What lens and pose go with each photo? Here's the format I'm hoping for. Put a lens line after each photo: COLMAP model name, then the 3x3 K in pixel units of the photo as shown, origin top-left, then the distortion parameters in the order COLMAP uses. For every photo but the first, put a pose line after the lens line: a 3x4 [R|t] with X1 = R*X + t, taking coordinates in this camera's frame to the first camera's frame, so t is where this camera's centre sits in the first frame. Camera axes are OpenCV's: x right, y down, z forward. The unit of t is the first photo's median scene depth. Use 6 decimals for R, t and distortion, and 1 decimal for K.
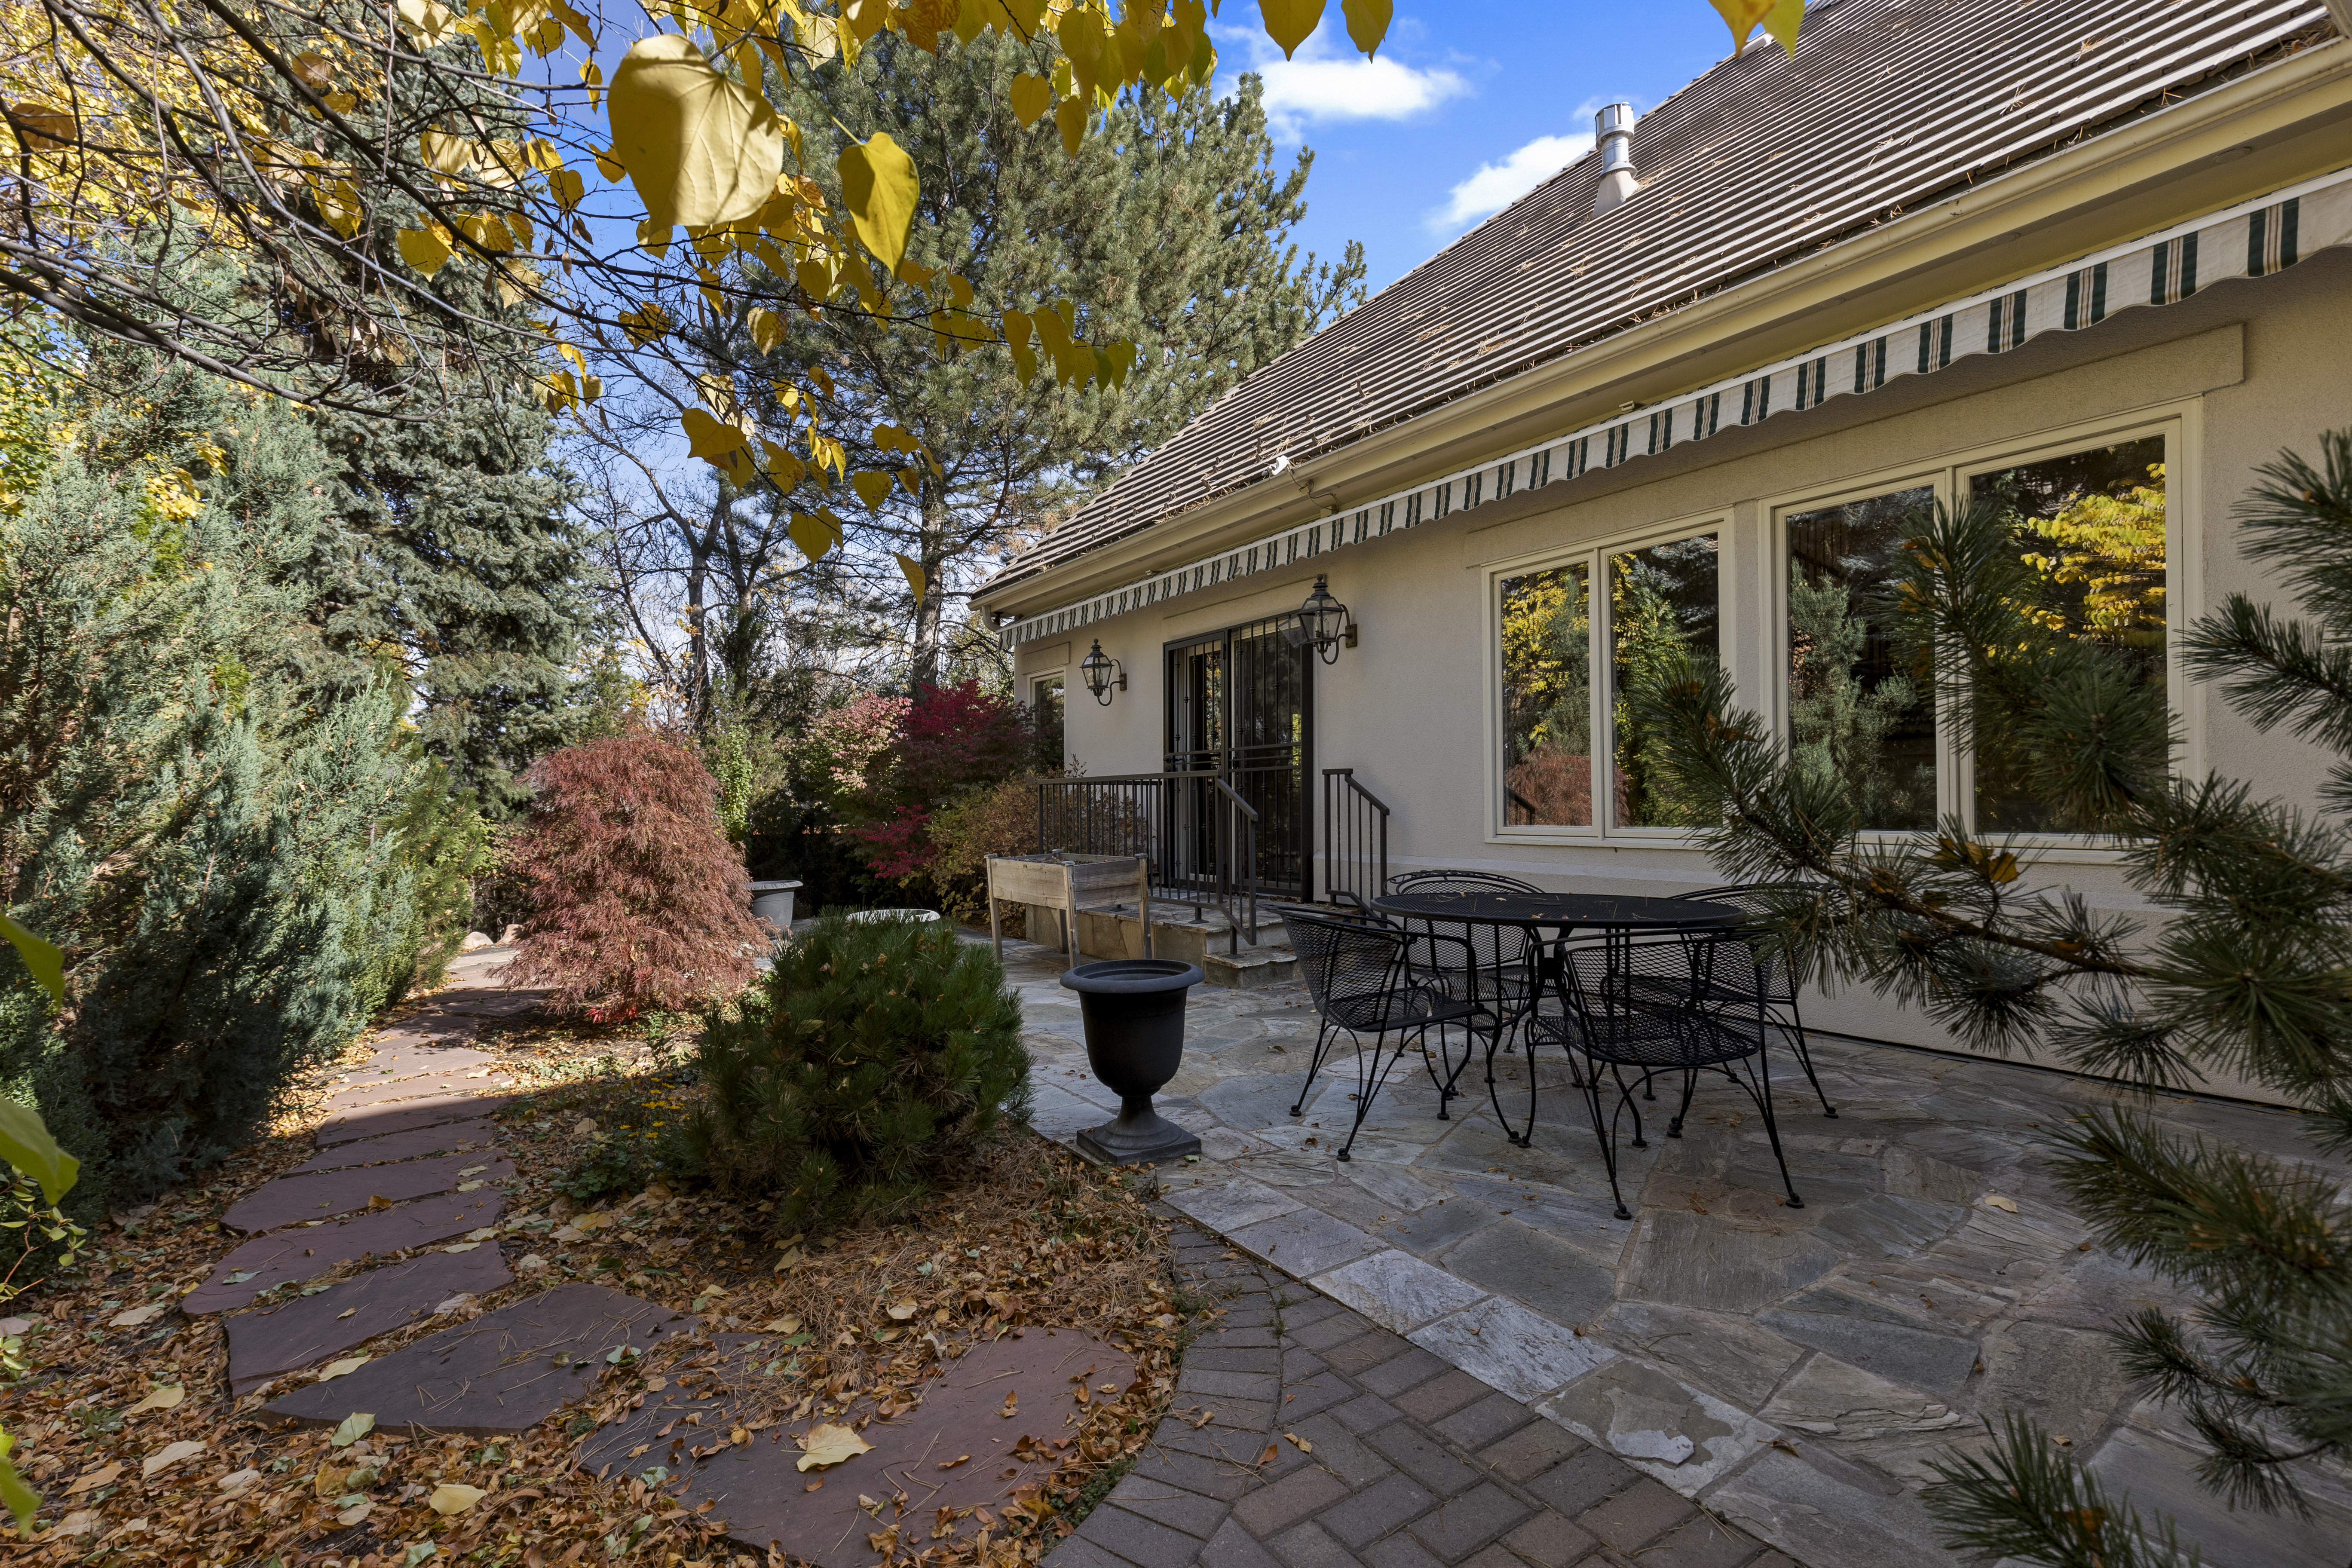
lens RADIAL K [[1064.2, 0, 1164.7], [0, 1064.2, 796.0], [0, 0, 1]] dist [0.002928, -0.000892]
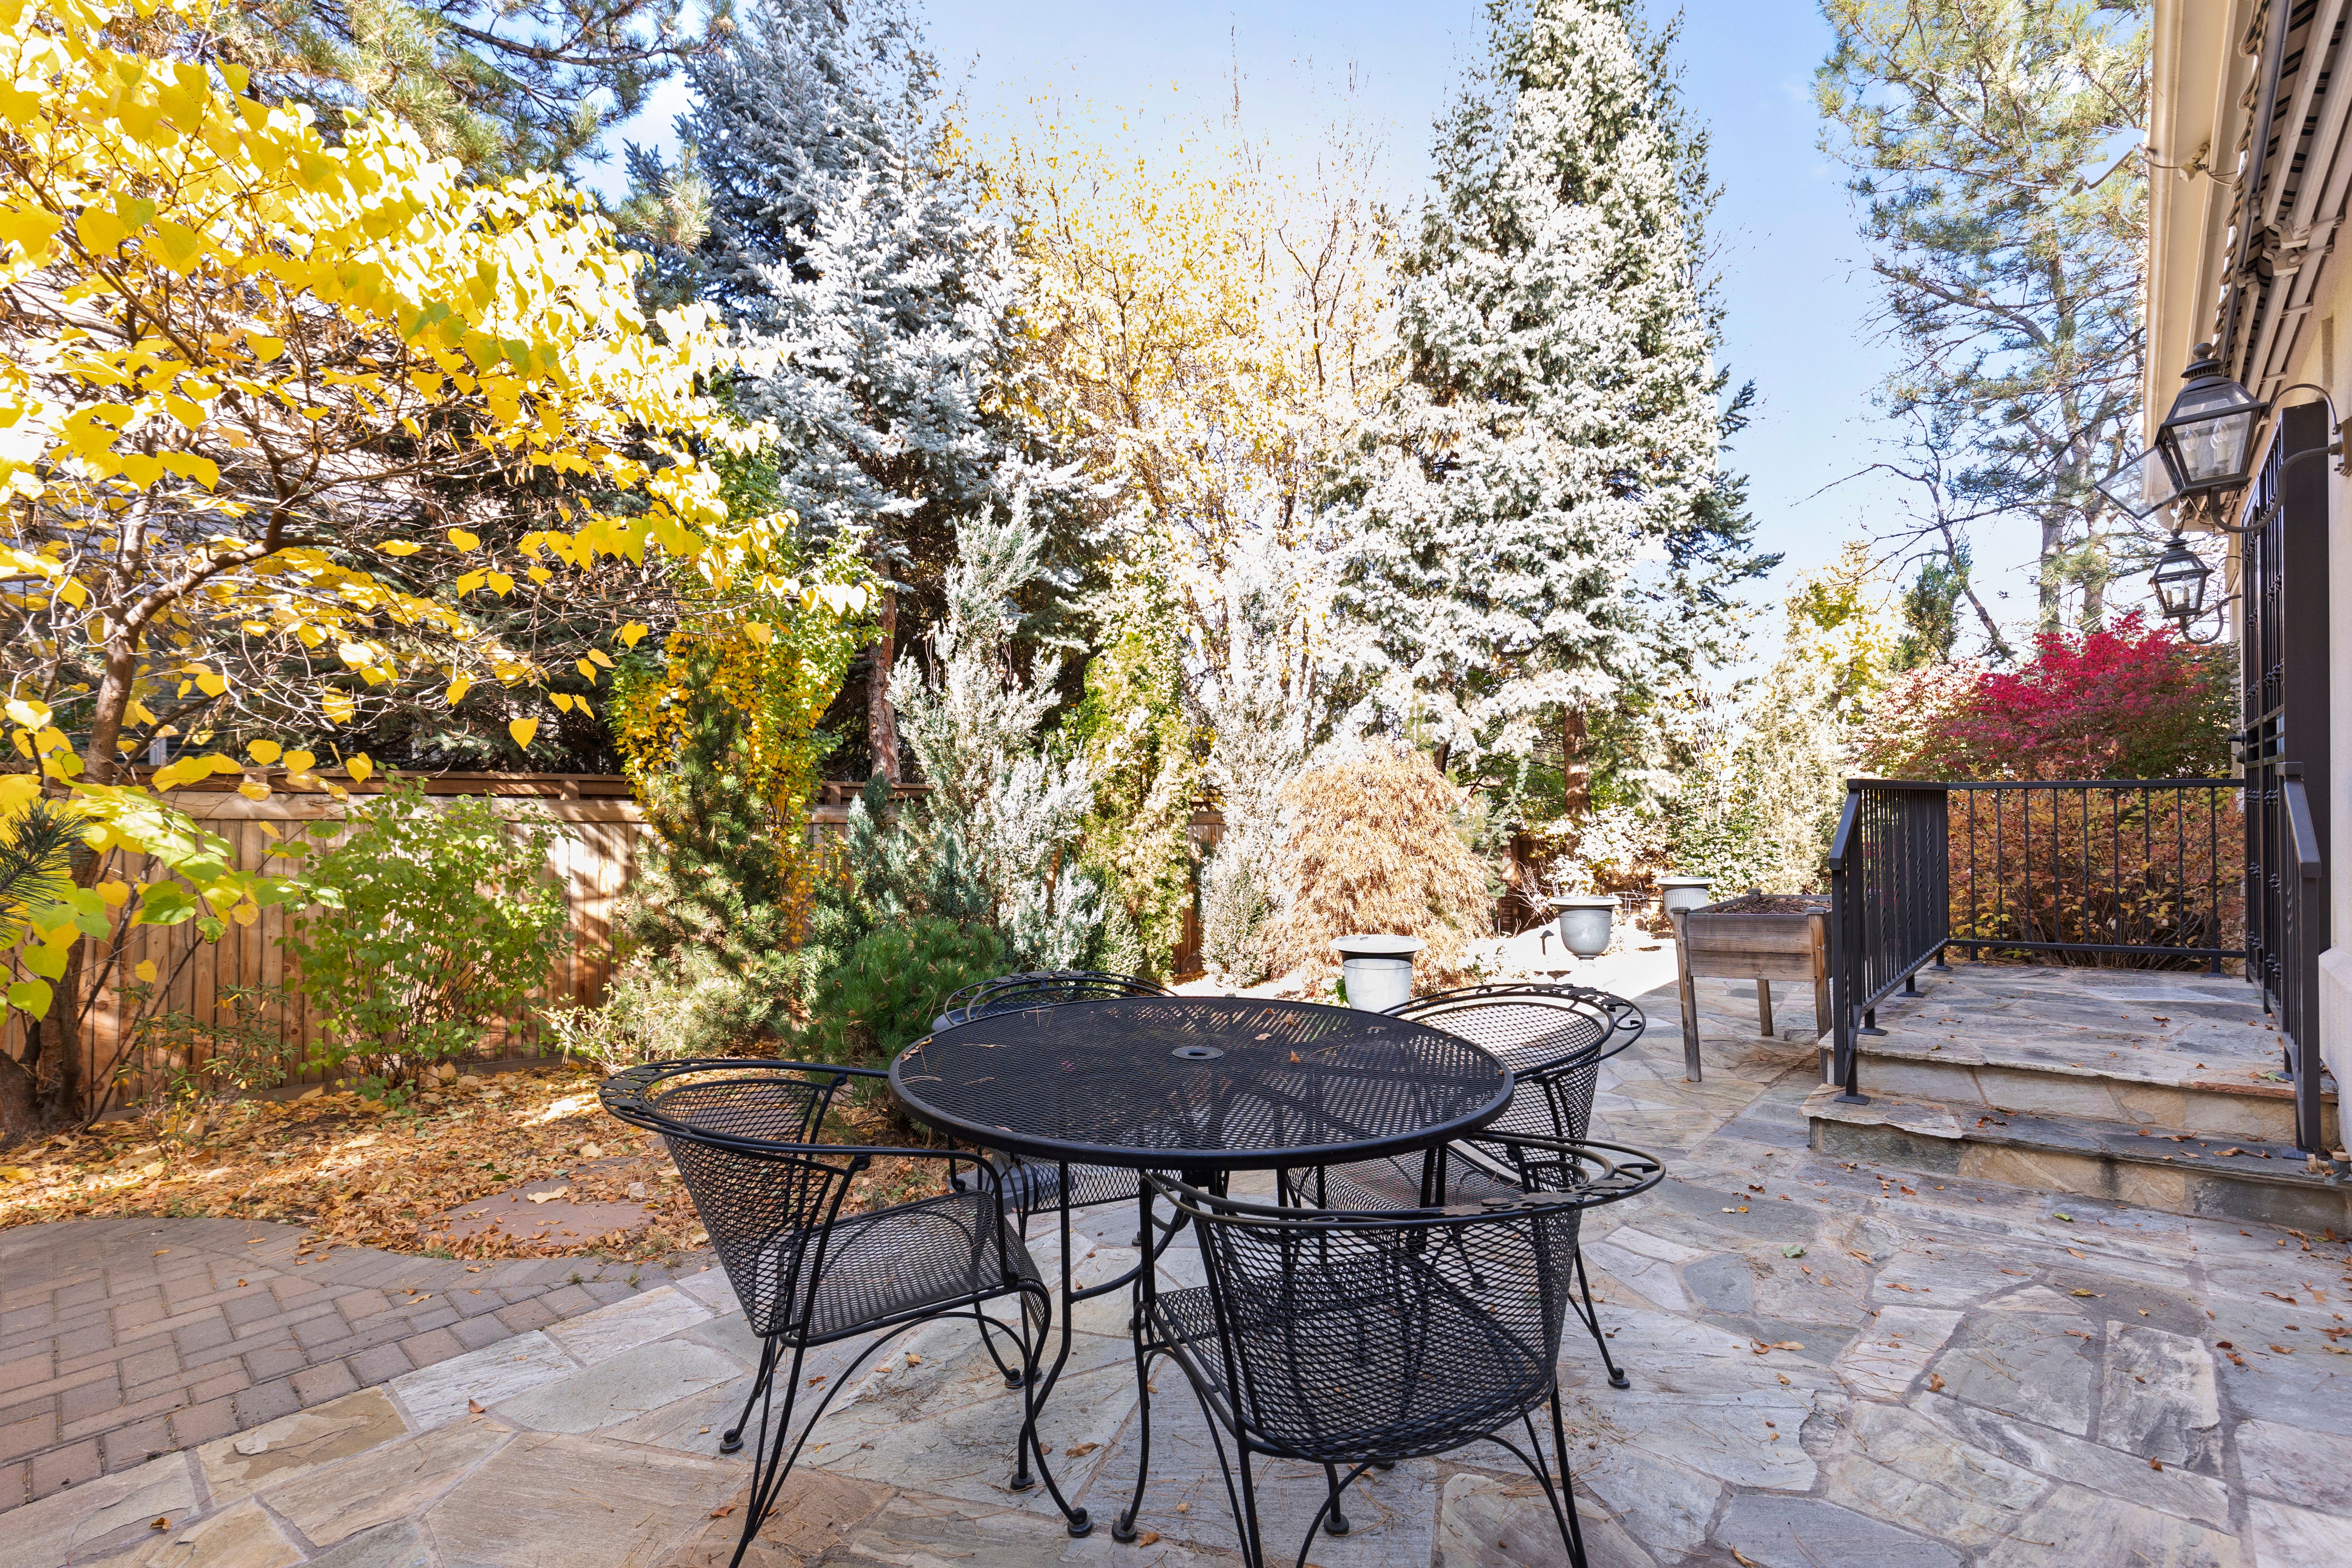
lens RADIAL K [[1064.2, 0, 1170.5], [0, 1064.2, 800.9], [0, 0, 1]] dist [0.002928, -0.000892]
pose [[0.229219, -0.005108, -0.973361, 0.670598], [0.029494, 0.999564, 0.001700, -0.022921], [0.972928, -0.029098, 0.229270, 0.627118]]
